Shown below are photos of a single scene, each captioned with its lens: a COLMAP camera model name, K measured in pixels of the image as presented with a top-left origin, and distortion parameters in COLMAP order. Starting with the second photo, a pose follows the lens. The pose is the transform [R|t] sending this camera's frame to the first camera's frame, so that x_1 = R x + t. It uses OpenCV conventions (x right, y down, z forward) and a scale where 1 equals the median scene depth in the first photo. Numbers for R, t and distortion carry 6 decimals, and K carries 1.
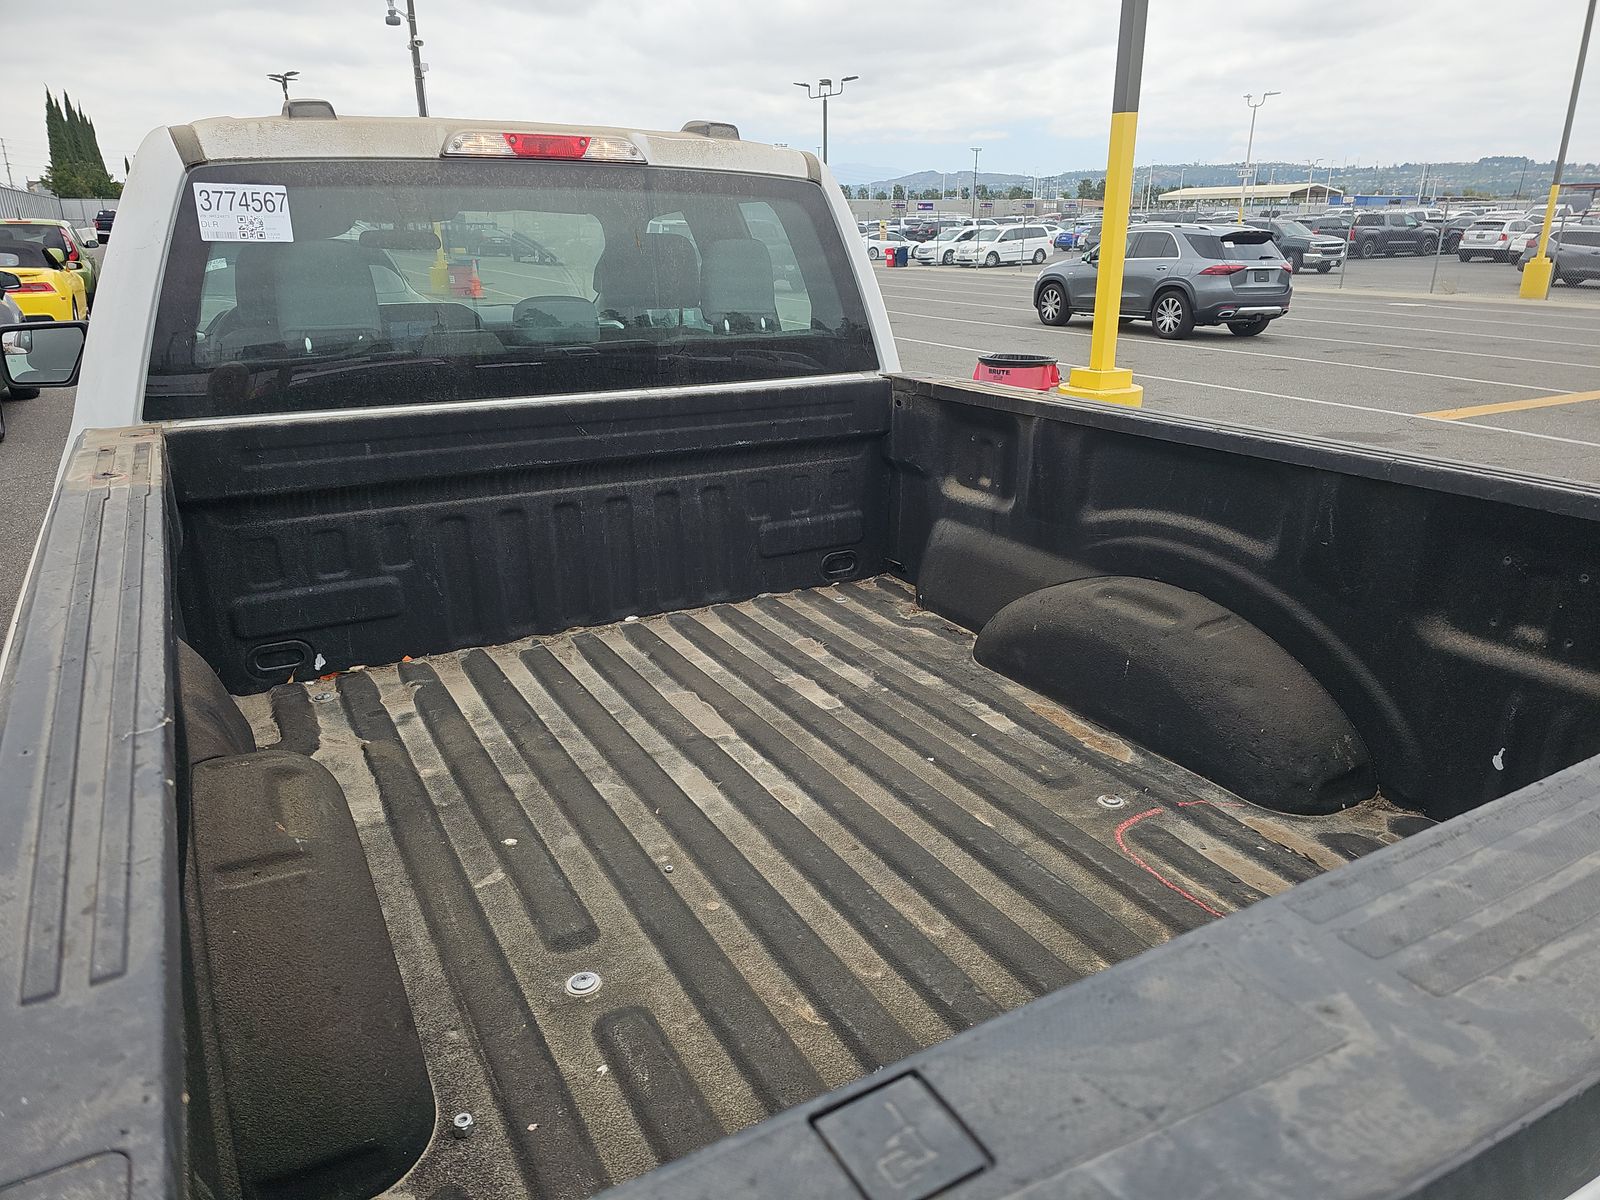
lens RADIAL K [[1049.4, 0, 810.2], [0, 1049.4, 602.0], [0, 0, 1]] dist [0.054120, -0.045130]
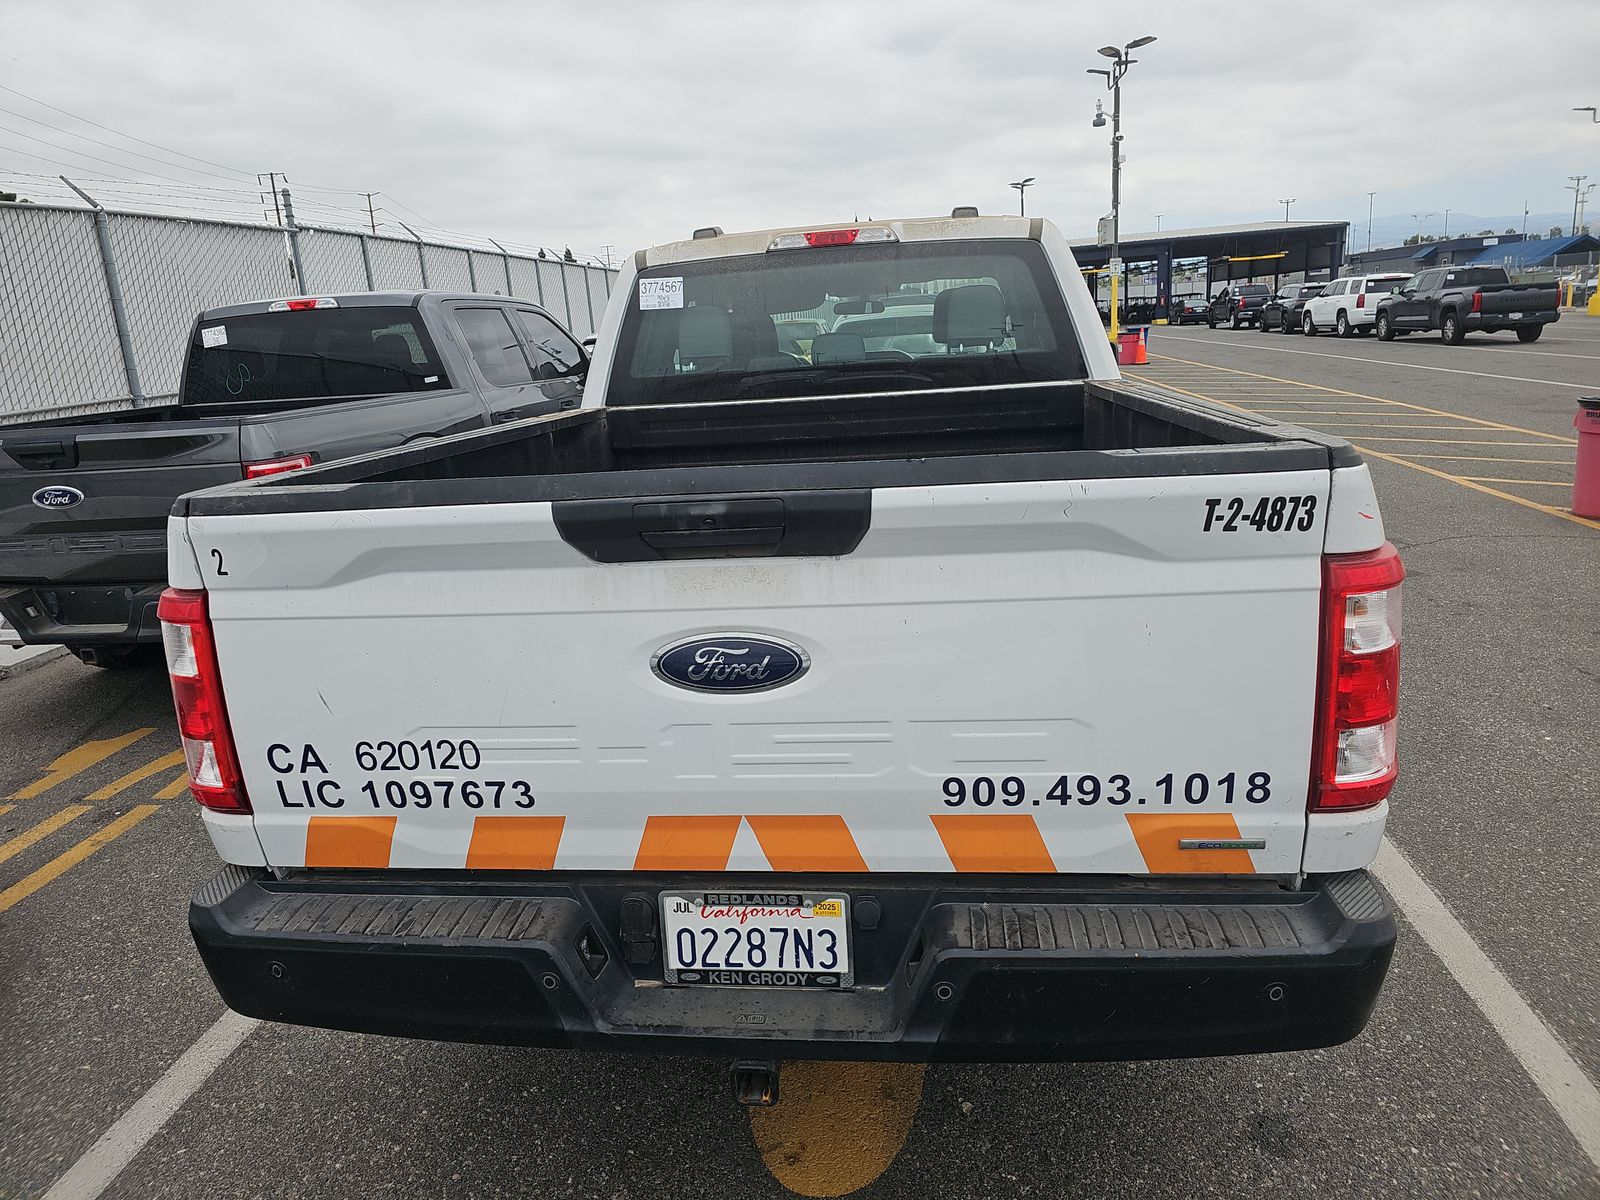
lens RADIAL K [[1049.4, 0, 792.4], [0, 1049.4, 573.0], [0, 0, 1]] dist [0.054120, -0.045130]
pose [[0.796410, 0.088877, -0.598191, 0.654666], [-0.141886, 0.988993, -0.041961, 0.128893], [0.587877, 0.118293, 0.800254, -0.216388]]
